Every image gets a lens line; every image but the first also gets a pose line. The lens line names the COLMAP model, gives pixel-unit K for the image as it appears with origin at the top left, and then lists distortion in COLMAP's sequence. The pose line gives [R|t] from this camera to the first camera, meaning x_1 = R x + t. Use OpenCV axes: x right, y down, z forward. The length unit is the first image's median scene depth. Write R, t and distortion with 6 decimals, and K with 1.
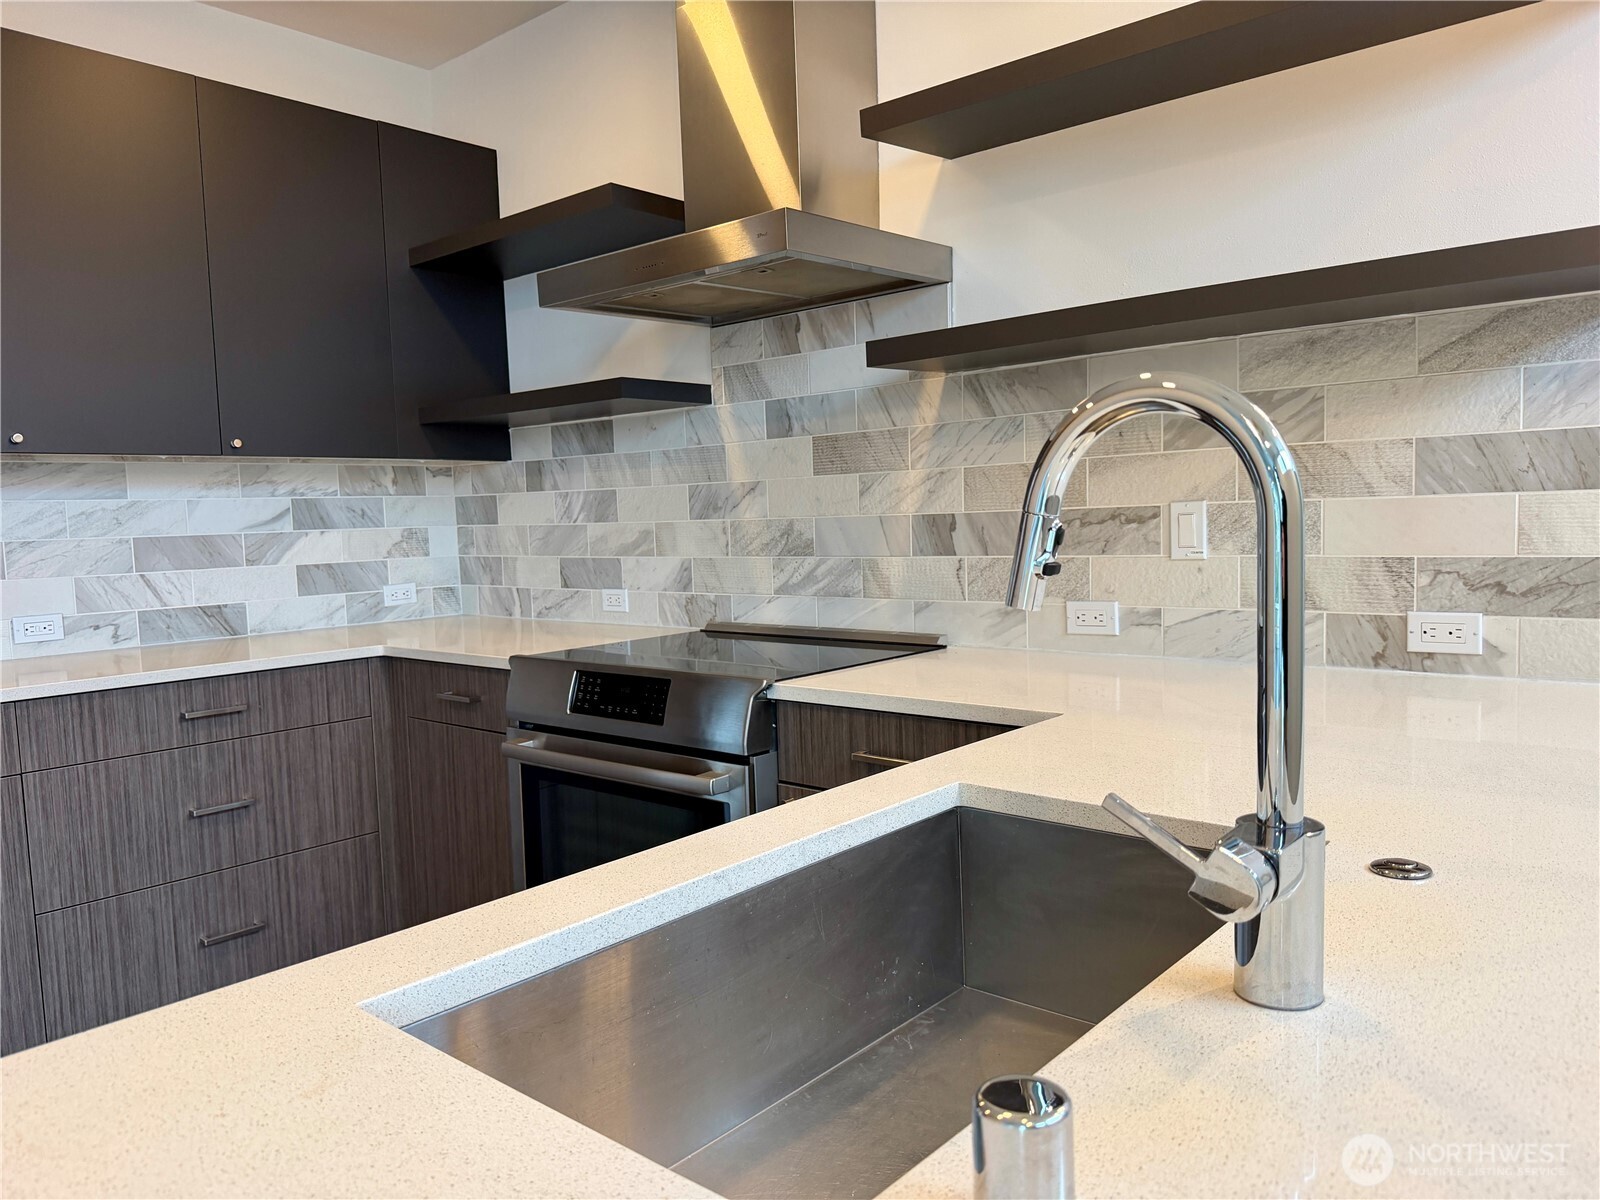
lens RADIAL K [[1134.8, 0, 791.1], [0, 1134.8, 610.0], [0, 0, 1]] dist [0.039066, -0.051281]
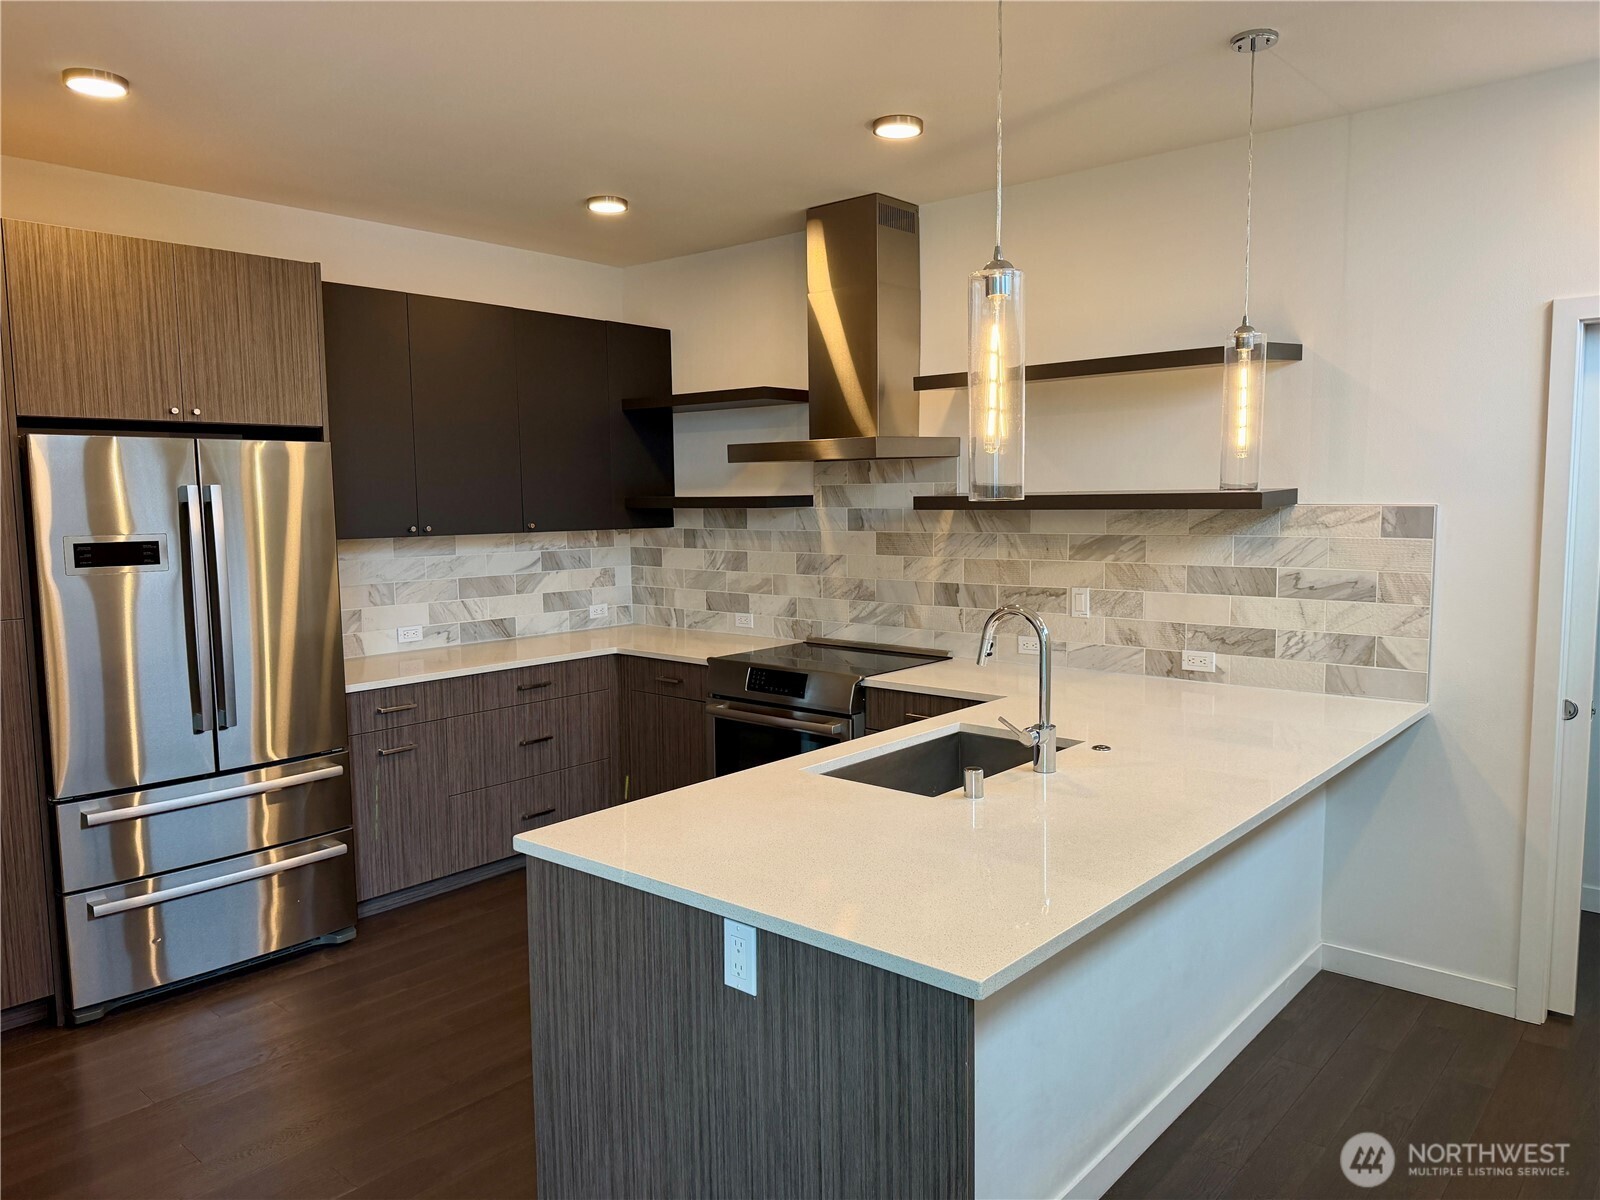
lens RADIAL K [[1134.8, 0, 797.3], [0, 1134.8, 592.6], [0, 0, 1]] dist [0.039066, -0.051281]
pose [[0.999716, 0.022186, 0.008717, -0.114246], [-0.022219, 0.999746, 0.003756, -0.065968], [-0.008631, -0.003948, 0.999955, -0.717968]]
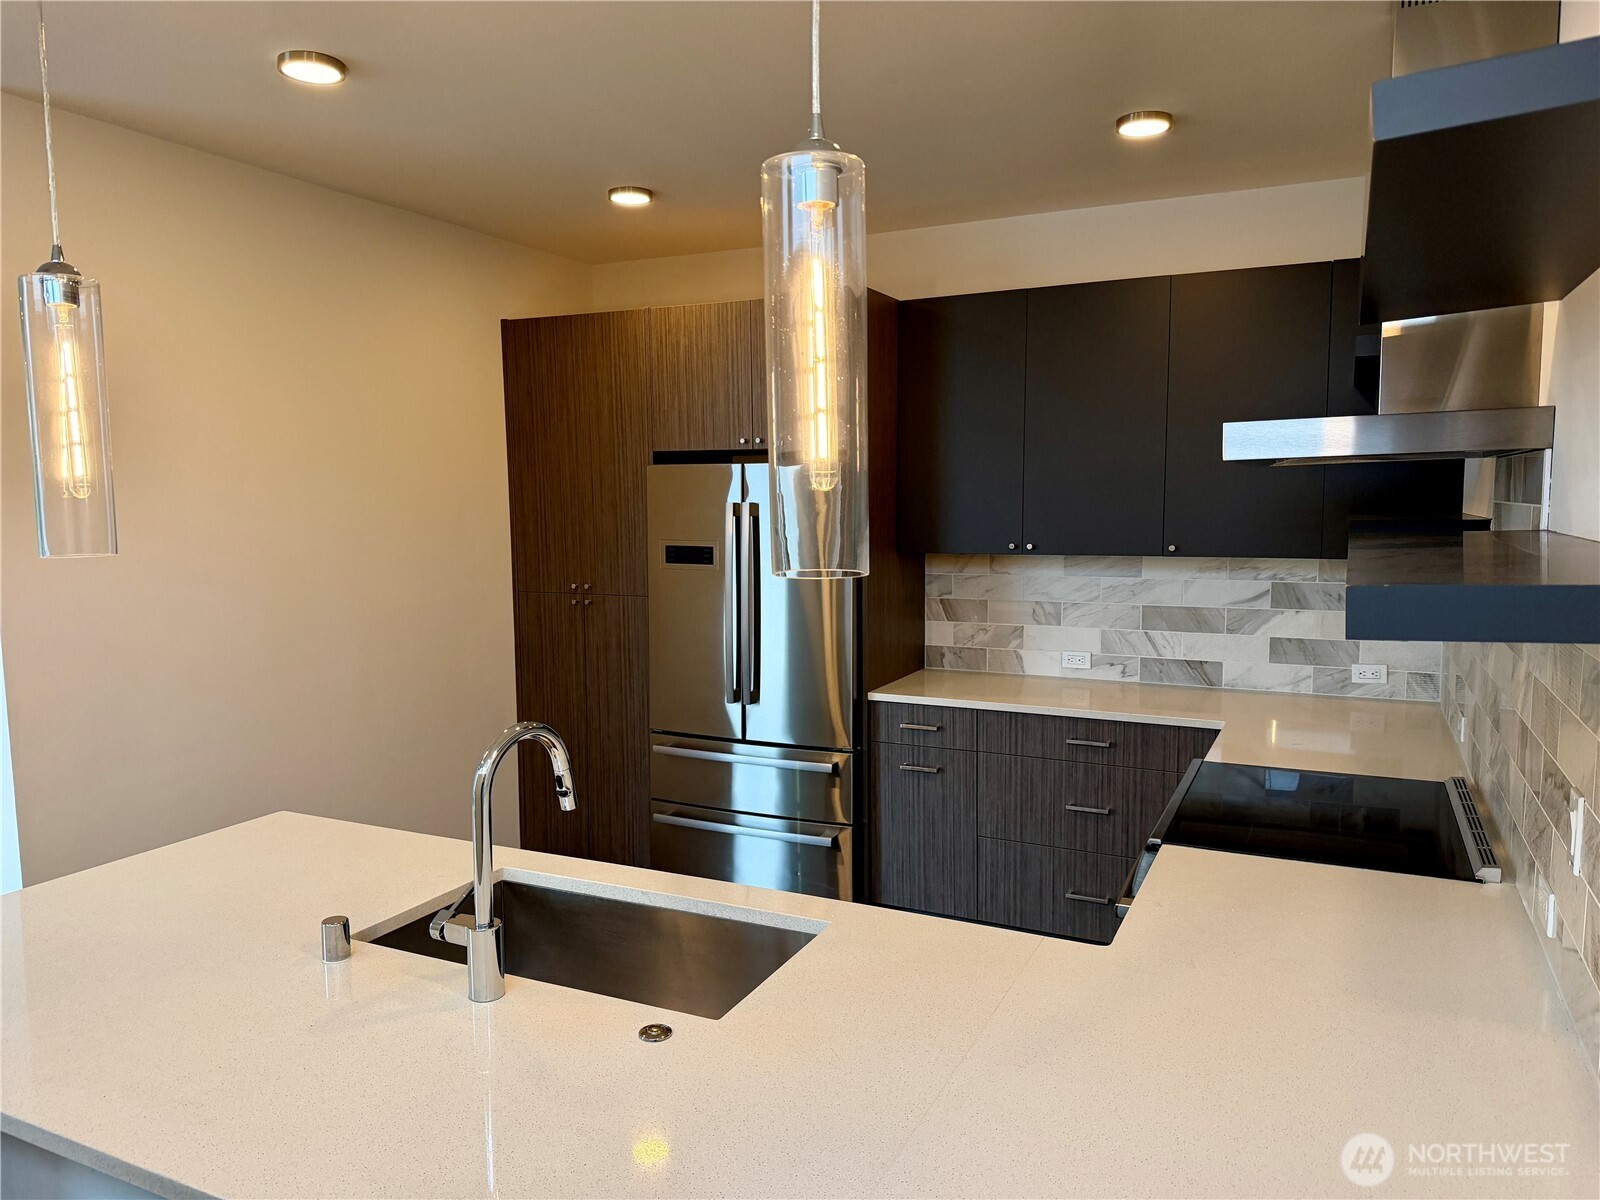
lens RADIAL K [[1134.8, 0, 785.9], [0, 1134.8, 606.1], [0, 0, 1]] dist [0.039066, -0.051281]
pose [[0.246895, 0.132831, -0.959895, 0.728757], [-0.079318, 0.990007, 0.116596, -0.210900], [0.965791, 0.047350, 0.254963, 0.243471]]
